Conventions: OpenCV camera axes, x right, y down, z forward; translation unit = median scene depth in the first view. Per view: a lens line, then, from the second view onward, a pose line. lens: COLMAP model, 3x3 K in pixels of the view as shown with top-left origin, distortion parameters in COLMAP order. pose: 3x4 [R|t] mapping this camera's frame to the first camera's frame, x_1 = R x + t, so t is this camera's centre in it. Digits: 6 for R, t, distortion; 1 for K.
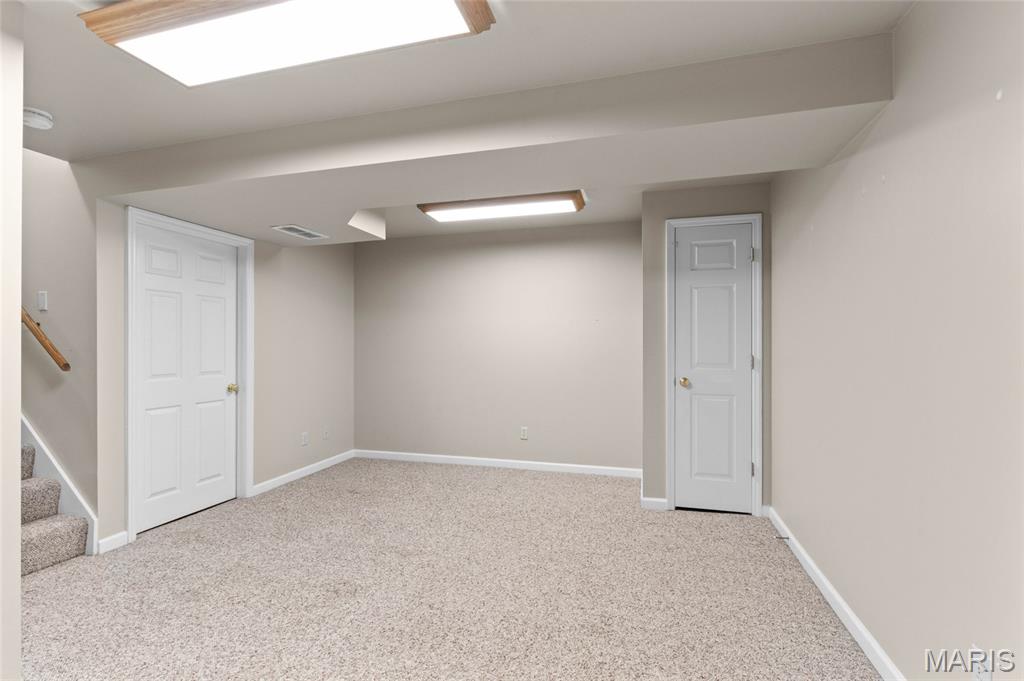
lens RADIAL K [[462.8, 0, 514.1], [0, 462.8, 344.7], [0, 0, 1]] dist [0.000425, 0.000944]
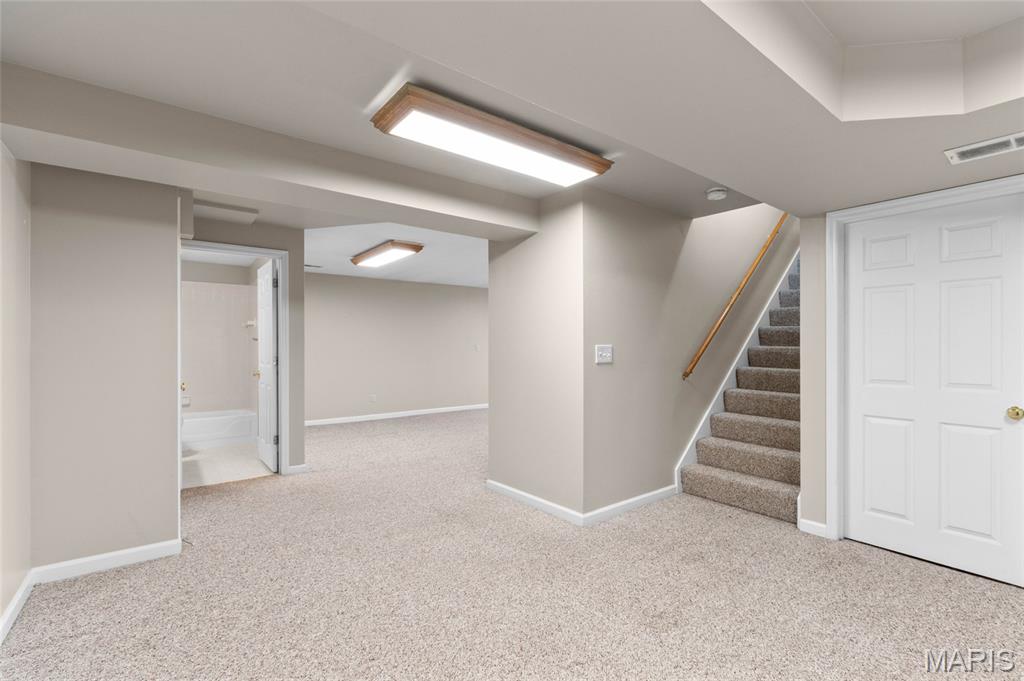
lens RADIAL K [[462.8, 0, 515.0], [0, 462.8, 343.2], [0, 0, 1]] dist [0.000425, 0.000944]
pose [[-0.590500, -0.007677, -0.807001, 0.390947], [0.002031, 0.999937, -0.010999, 0.001376], [0.807035, -0.008134, -0.590447, 0.977872]]
